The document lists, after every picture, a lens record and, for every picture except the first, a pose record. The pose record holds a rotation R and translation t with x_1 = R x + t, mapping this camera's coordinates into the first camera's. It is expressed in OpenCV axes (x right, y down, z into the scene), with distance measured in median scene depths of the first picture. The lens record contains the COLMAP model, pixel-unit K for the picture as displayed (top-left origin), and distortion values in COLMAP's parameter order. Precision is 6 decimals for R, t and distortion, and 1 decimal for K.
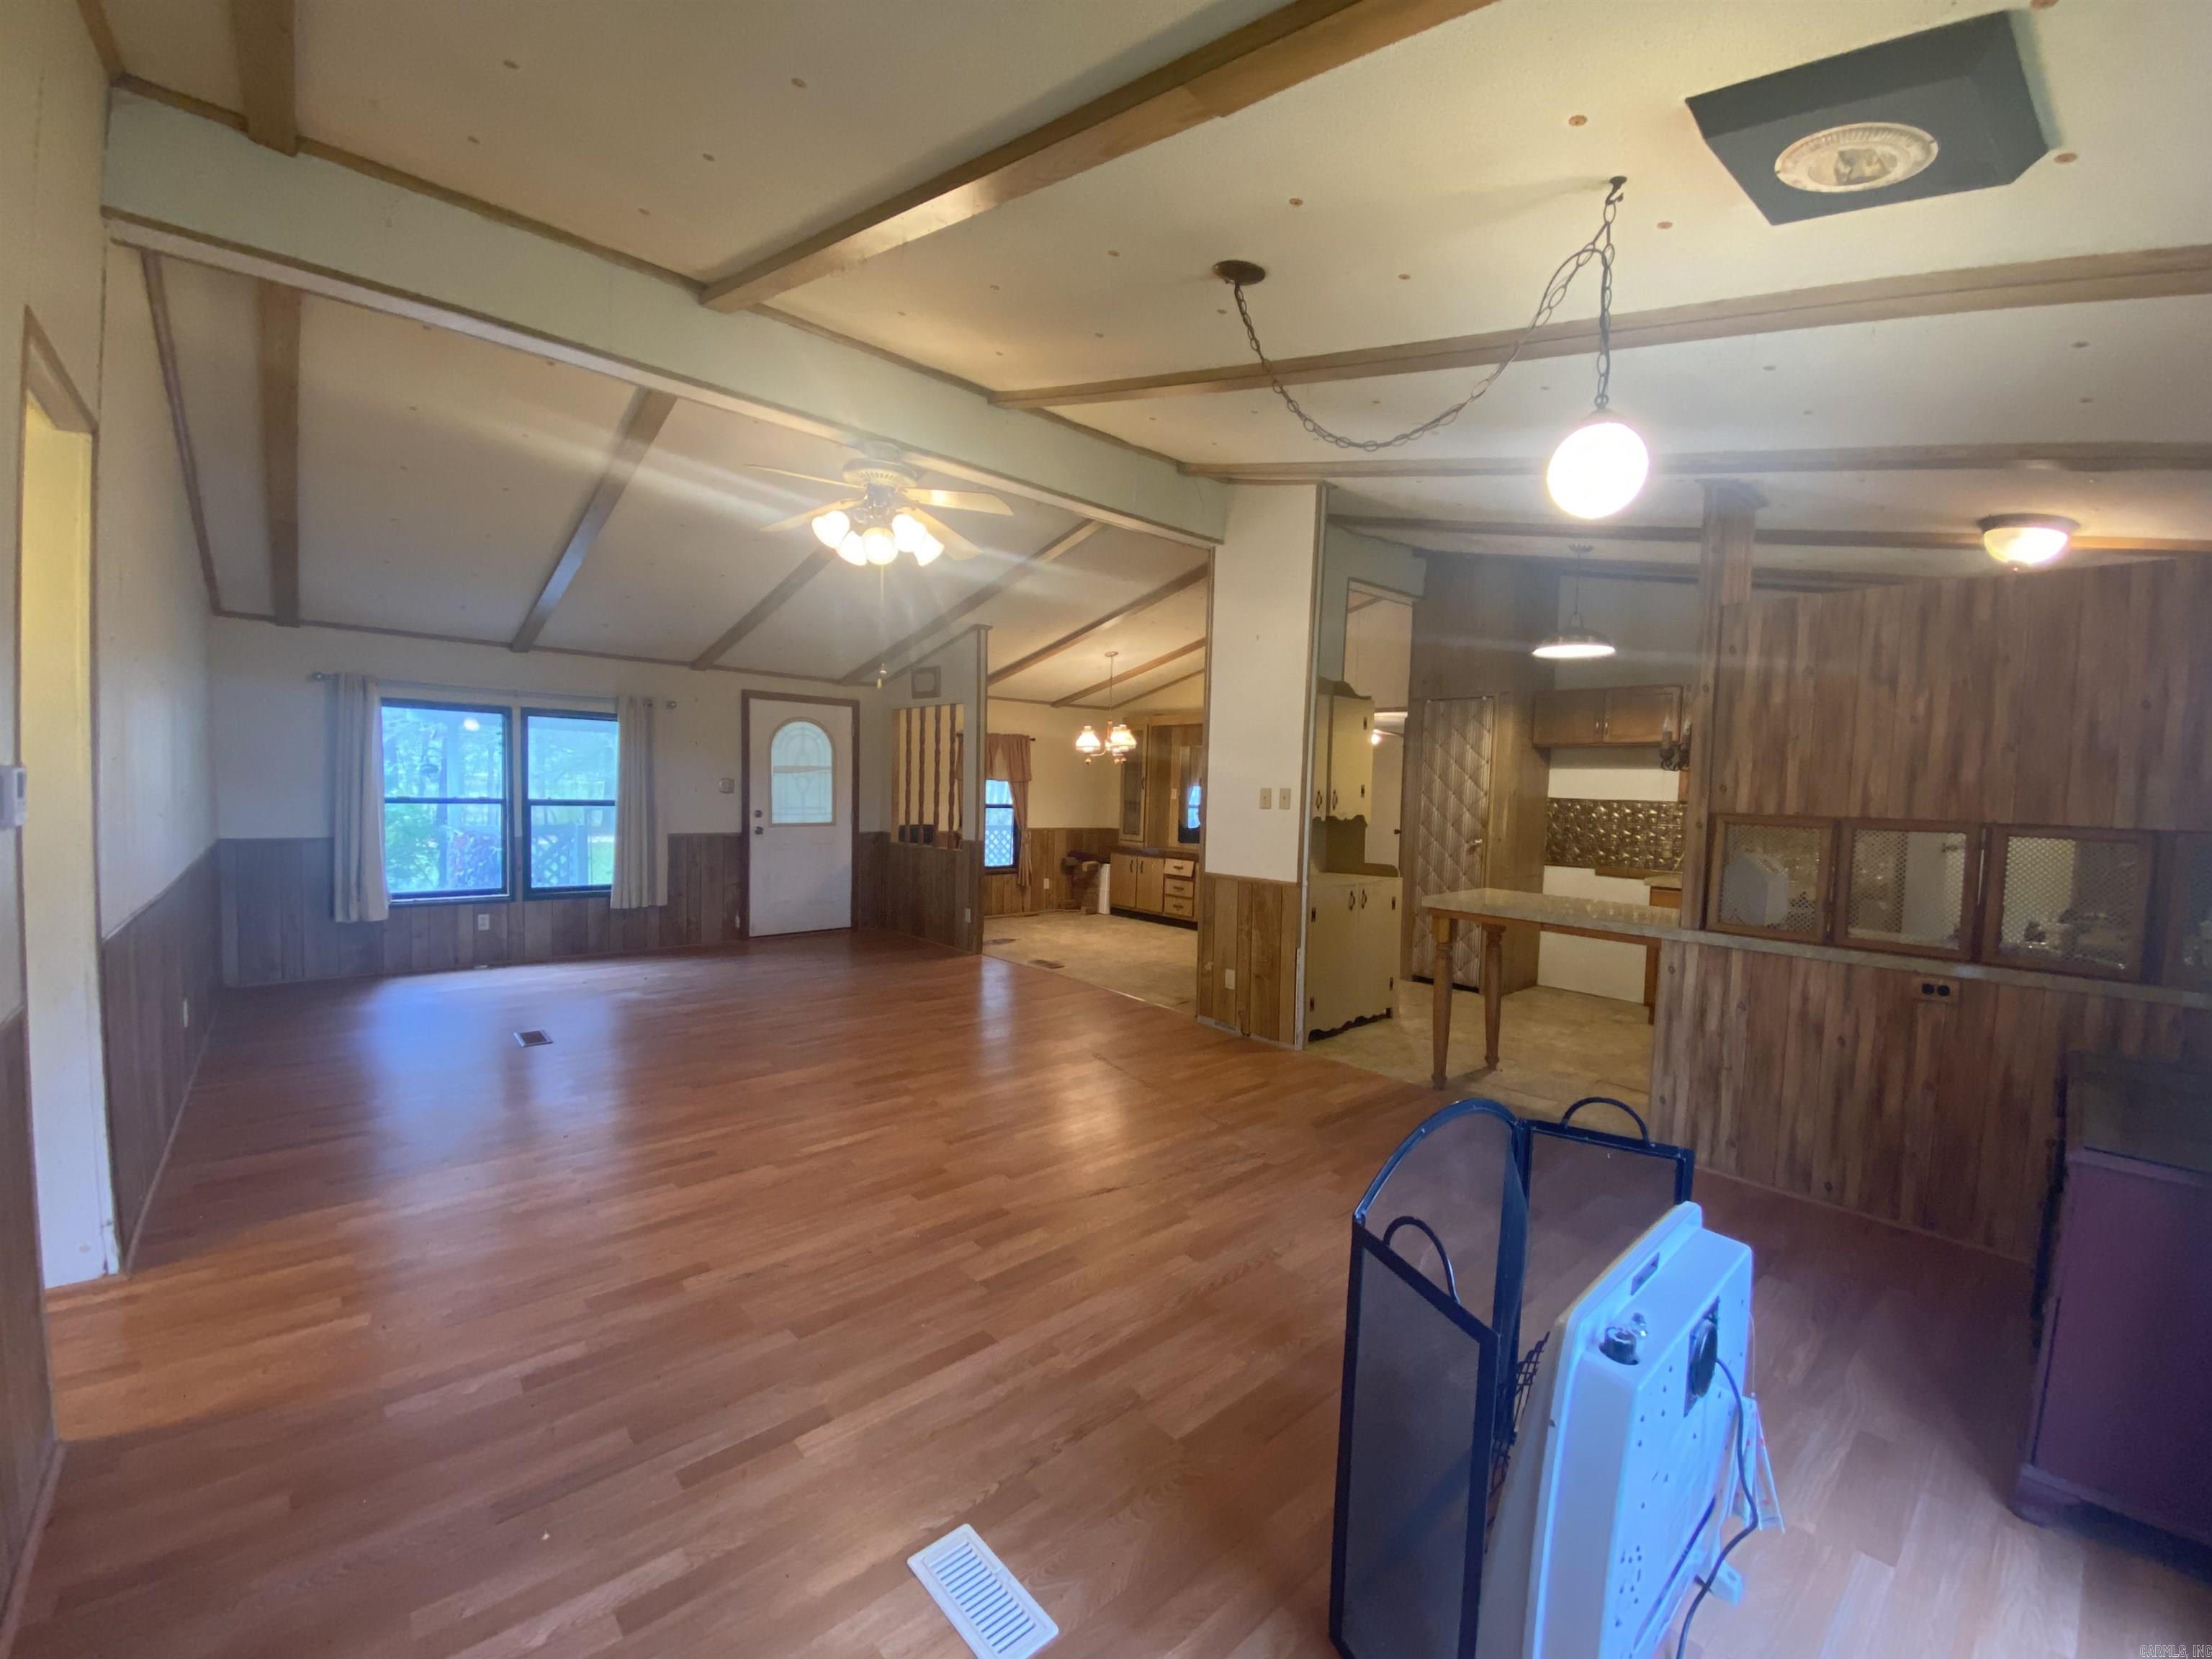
lens RADIAL K [[895.1, 0, 1095.6], [0, 895.1, 832.8], [0, 0, 1]] dist [0.027468, -0.016279]
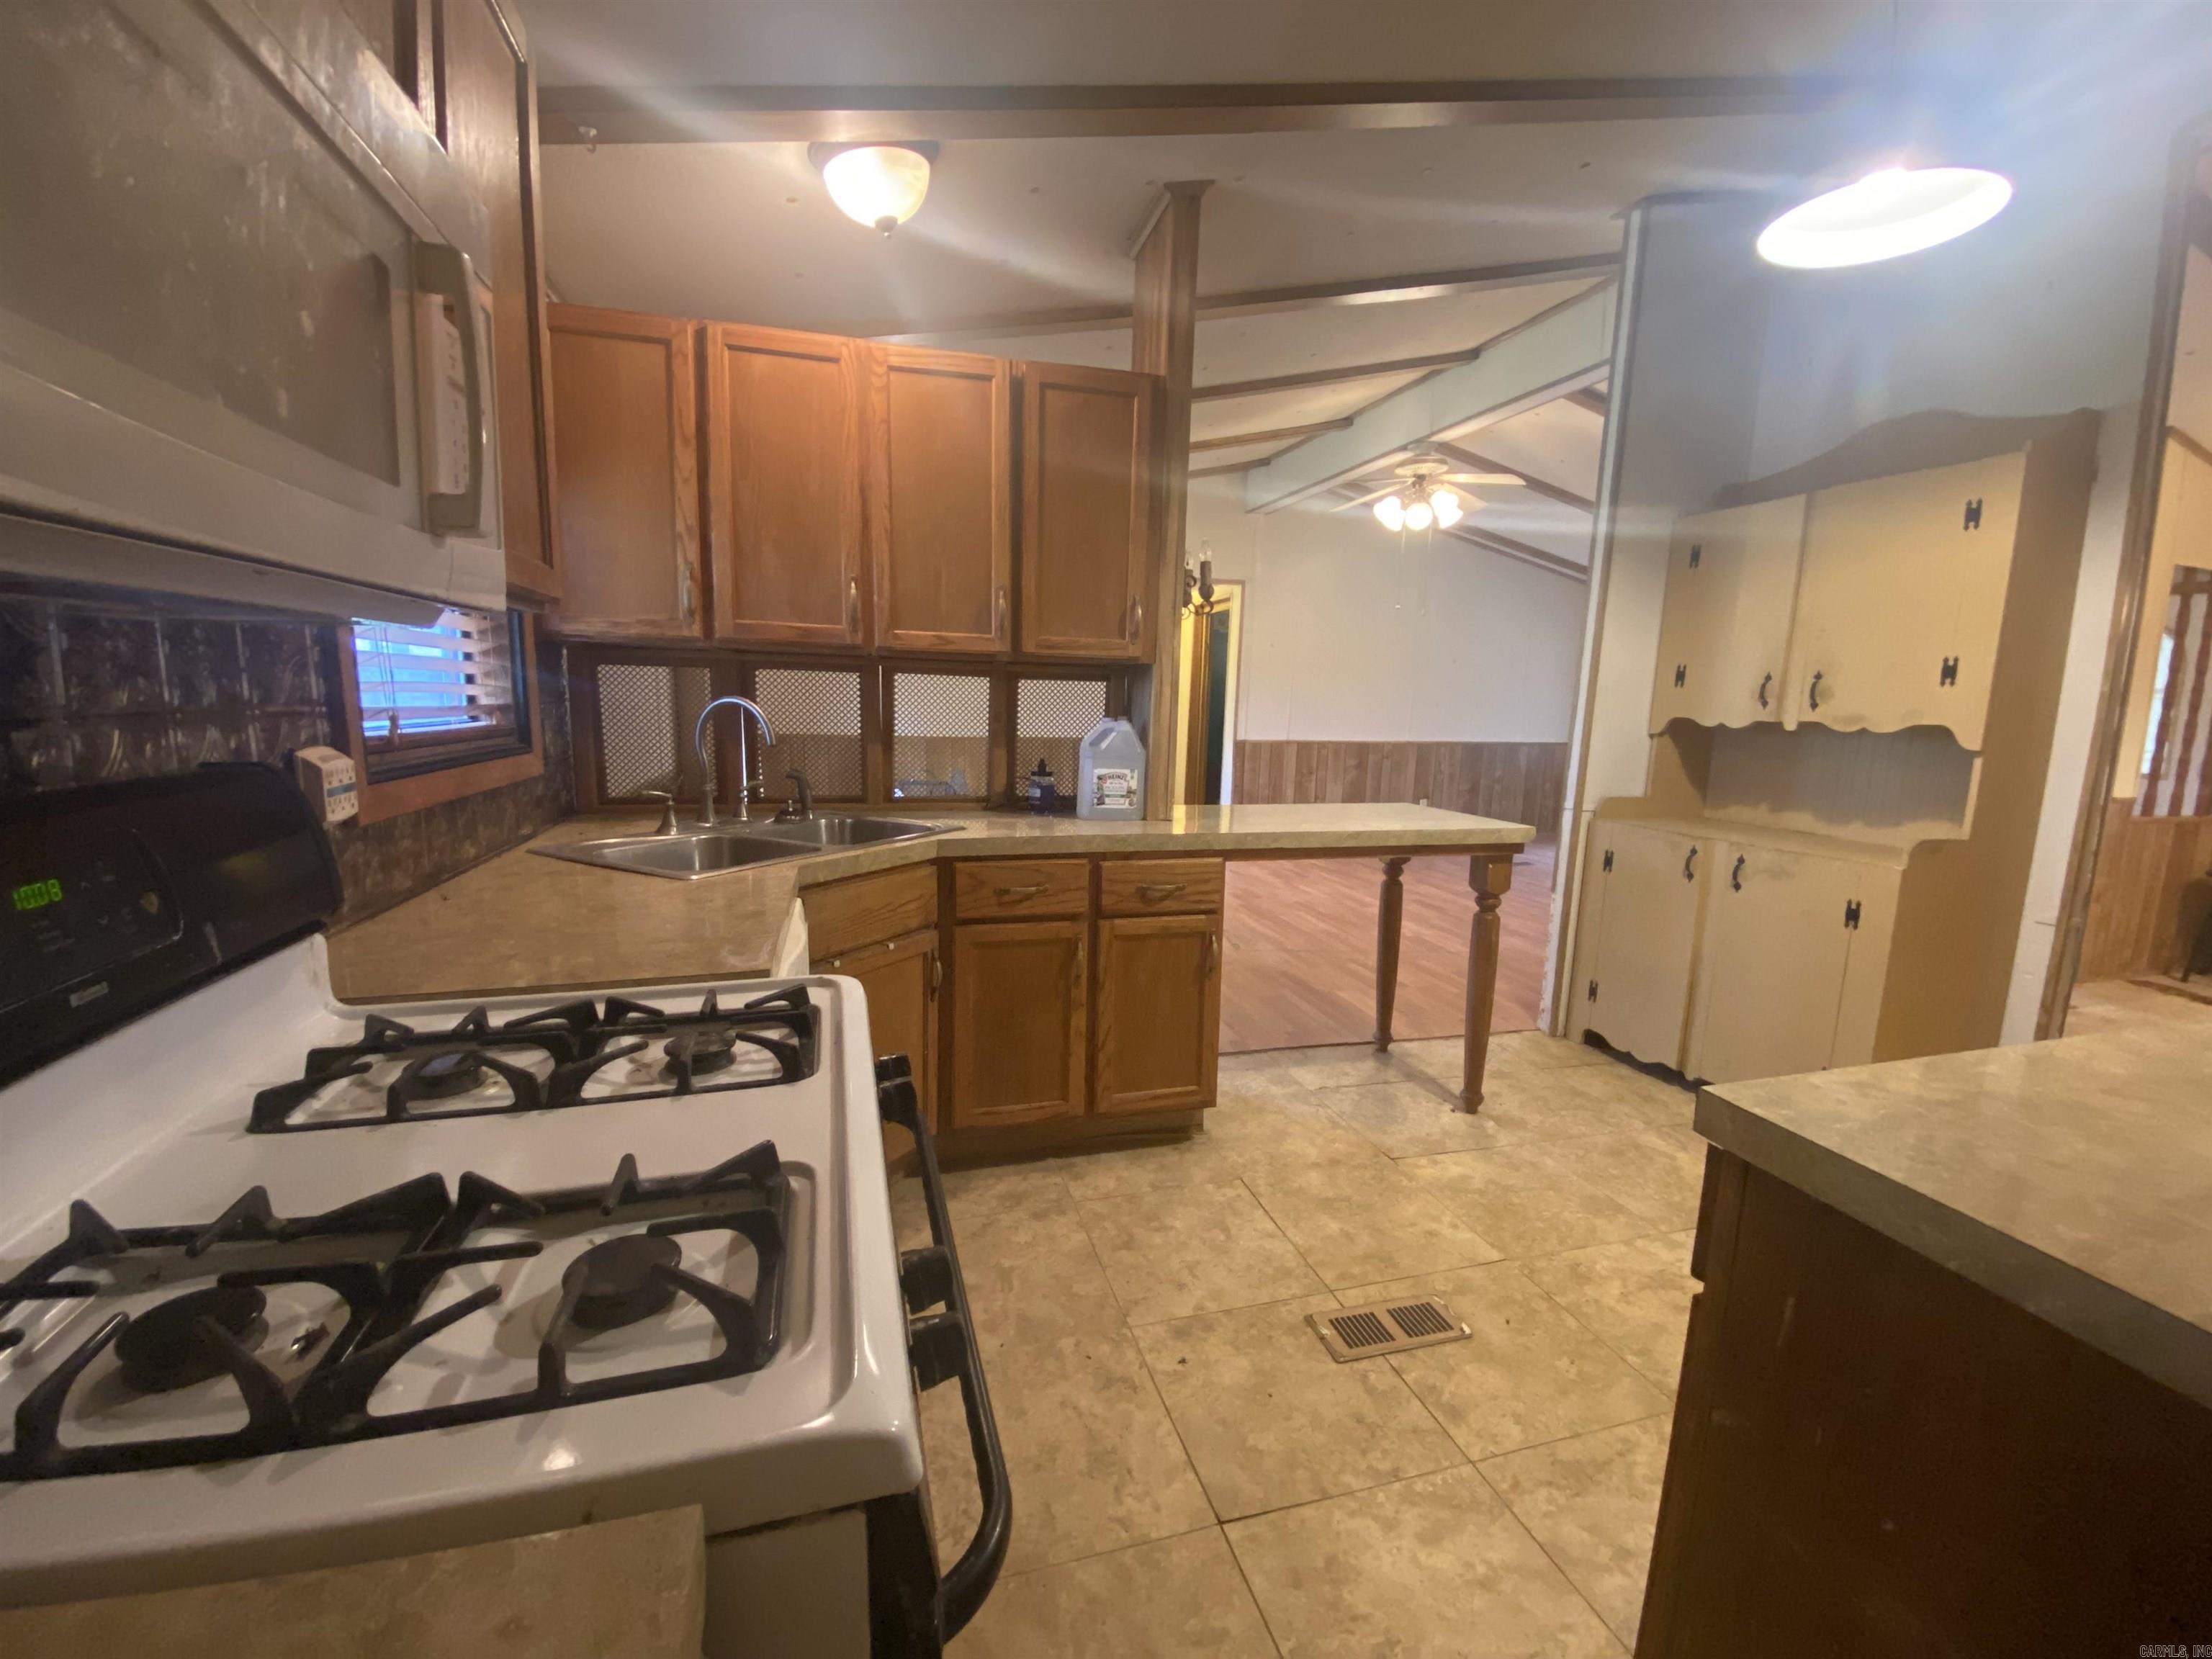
lens RADIAL K [[895.1, 0, 1095.6], [0, 895.1, 832.8], [0, 0, 1]] dist [0.027468, -0.016279]
pose [[-0.429329, 0.099458, -0.897655, 1.479447], [-0.093360, 0.983706, 0.153644, 0.004706], [0.898310, 0.149769, -0.413048, 1.361848]]
